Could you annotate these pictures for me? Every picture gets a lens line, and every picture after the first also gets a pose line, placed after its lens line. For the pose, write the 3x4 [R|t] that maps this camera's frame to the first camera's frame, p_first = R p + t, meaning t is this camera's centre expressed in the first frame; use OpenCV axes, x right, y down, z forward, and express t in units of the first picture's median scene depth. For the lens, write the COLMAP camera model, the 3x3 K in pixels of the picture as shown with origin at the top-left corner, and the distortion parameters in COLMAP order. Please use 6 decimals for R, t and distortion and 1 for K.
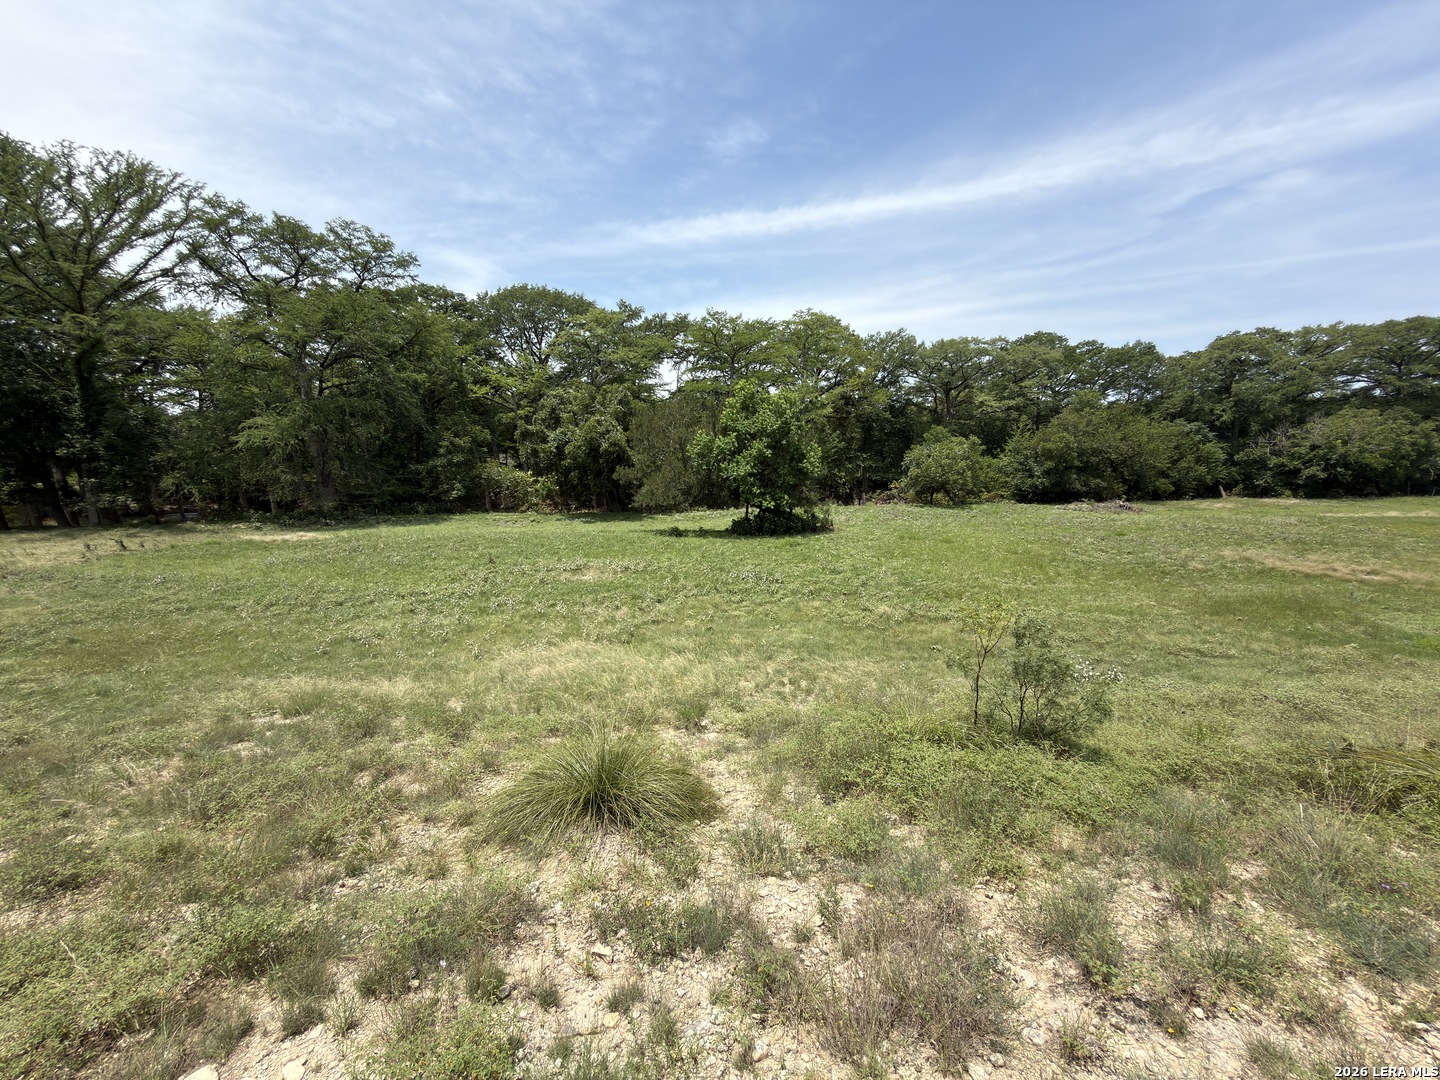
lens RADIAL K [[584.2, 0, 721.9], [0, 584.2, 522.7], [0, 0, 1]] dist [0.000358, -0.000511]
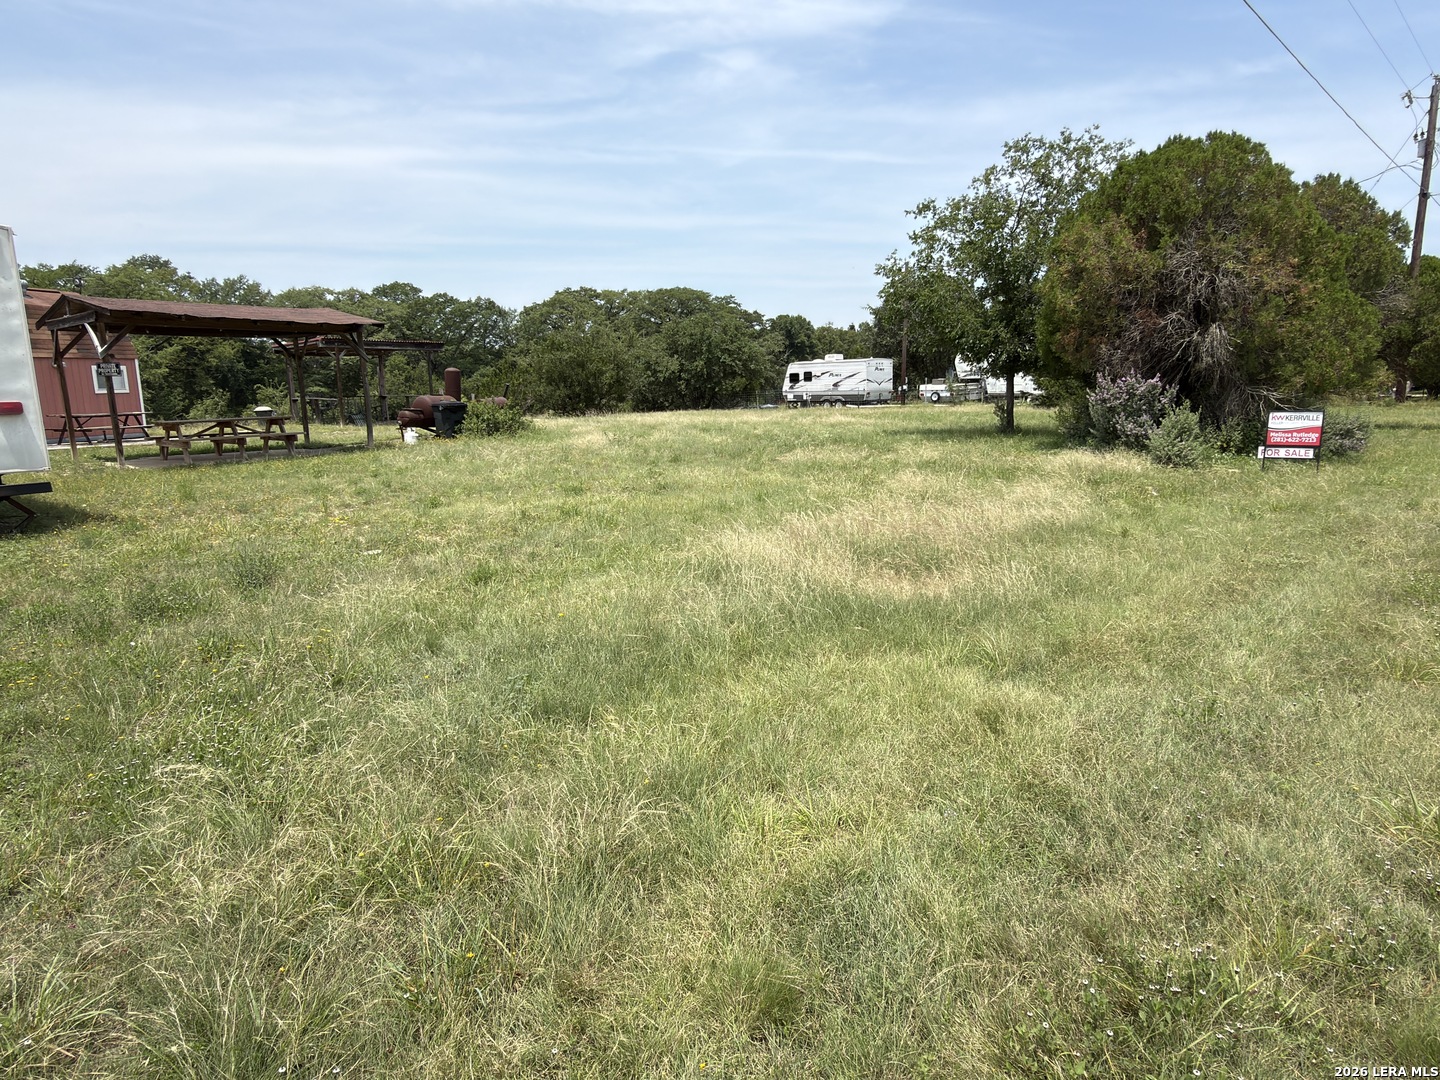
lens RADIAL K [[865.8, 0, 720.0], [0, 865.8, 540.0], [0, 0, 1]] dist [0.005842, -0.002055]
pose [[0.765832, -0.134939, 0.628723, -0.080991], [0.087781, 0.990520, 0.105665, 0.031231], [-0.637021, -0.025732, 0.770417, -0.947163]]
